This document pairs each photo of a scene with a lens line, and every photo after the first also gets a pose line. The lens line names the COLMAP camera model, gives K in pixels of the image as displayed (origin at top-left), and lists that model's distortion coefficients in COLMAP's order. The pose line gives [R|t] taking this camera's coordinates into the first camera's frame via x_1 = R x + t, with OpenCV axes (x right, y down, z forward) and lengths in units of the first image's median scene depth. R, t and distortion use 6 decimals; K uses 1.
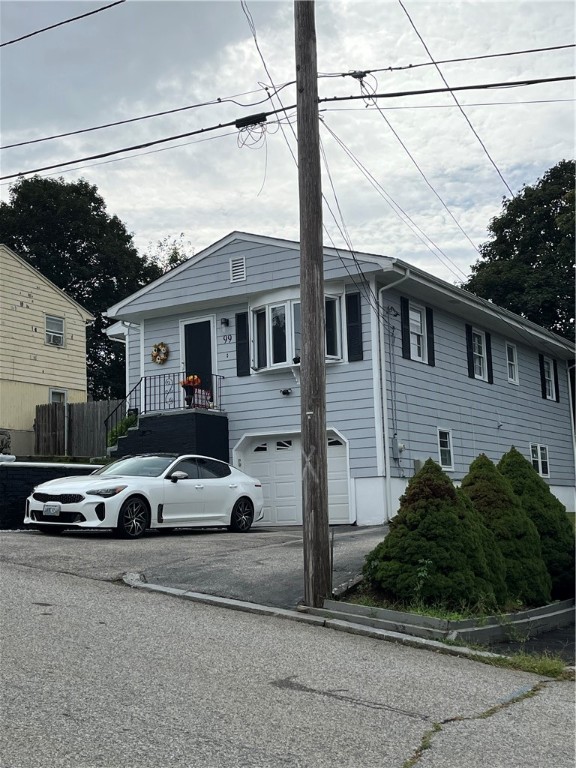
lens RADIAL K [[981.8, 0, 287.7], [0, 981.8, 385.3], [0, 0, 1]] dist [0.077191, 0.000000]
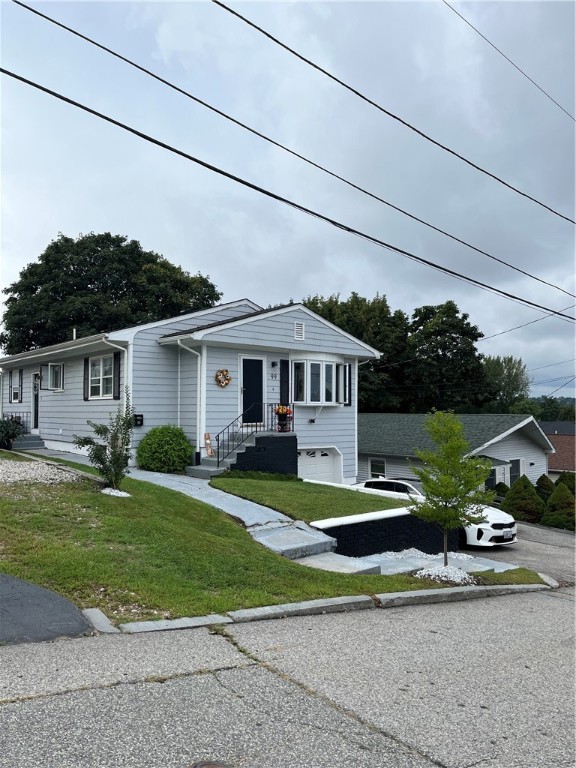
lens RADIAL K [[590.3, 0, 288.5], [0, 590.3, 378.7], [0, 0, 1]] dist [0.047181, -0.020976]
pose [[0.302287, 0.082250, 0.949662, -0.843192], [-0.143244, 0.988877, -0.040051, -0.014991], [-0.942393, -0.123926, 0.310706, 0.742672]]
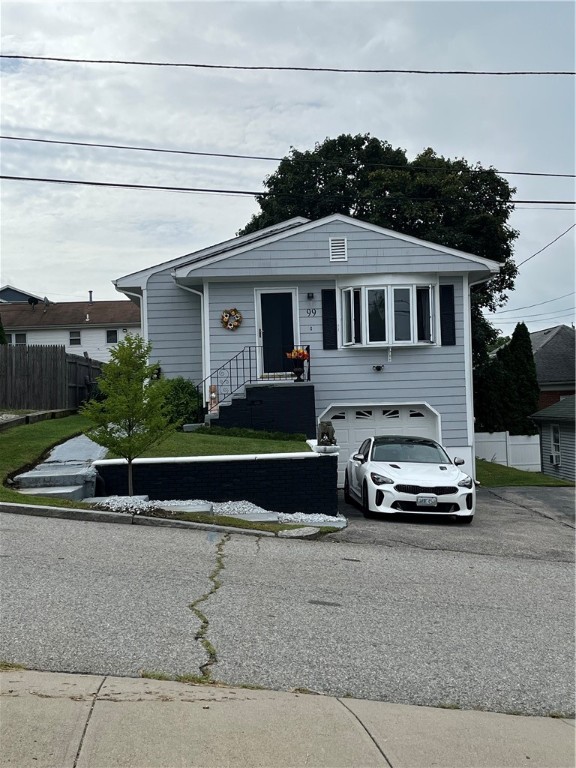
lens RADIAL K [[981.8, 0, 284.8], [0, 981.8, 376.4], [0, 0, 1]] dist [0.077191, 0.000000]
pose [[0.828911, 0.019644, 0.559036, -0.684548], [-0.072239, 0.994774, 0.072157, -0.053995], [-0.554697, -0.100196, 0.825998, 0.143777]]
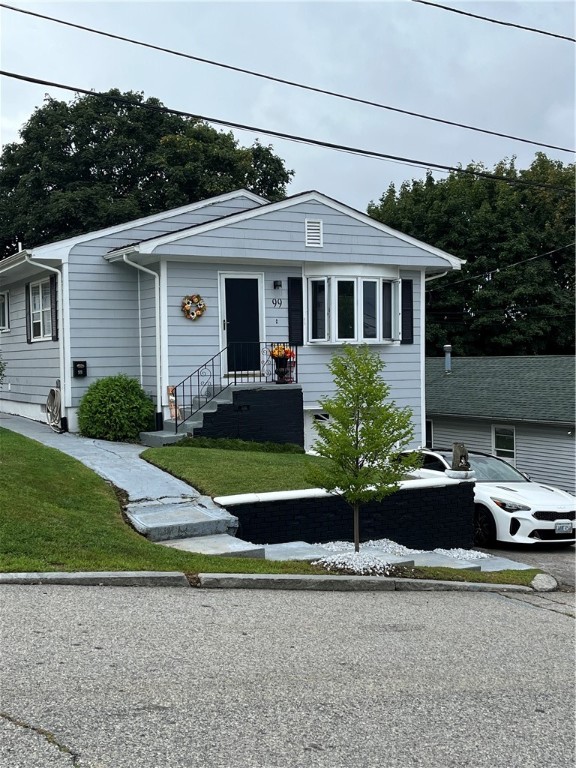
lens RADIAL K [[981.8, 0, 290.0], [0, 981.8, 387.7], [0, 0, 1]] dist [0.077191, 0.000000]
pose [[0.501101, -0.001535, 0.865388, -0.868068], [-0.119815, 0.990245, 0.071135, -0.036148], [-0.857054, -0.139332, 0.496028, 0.533223]]
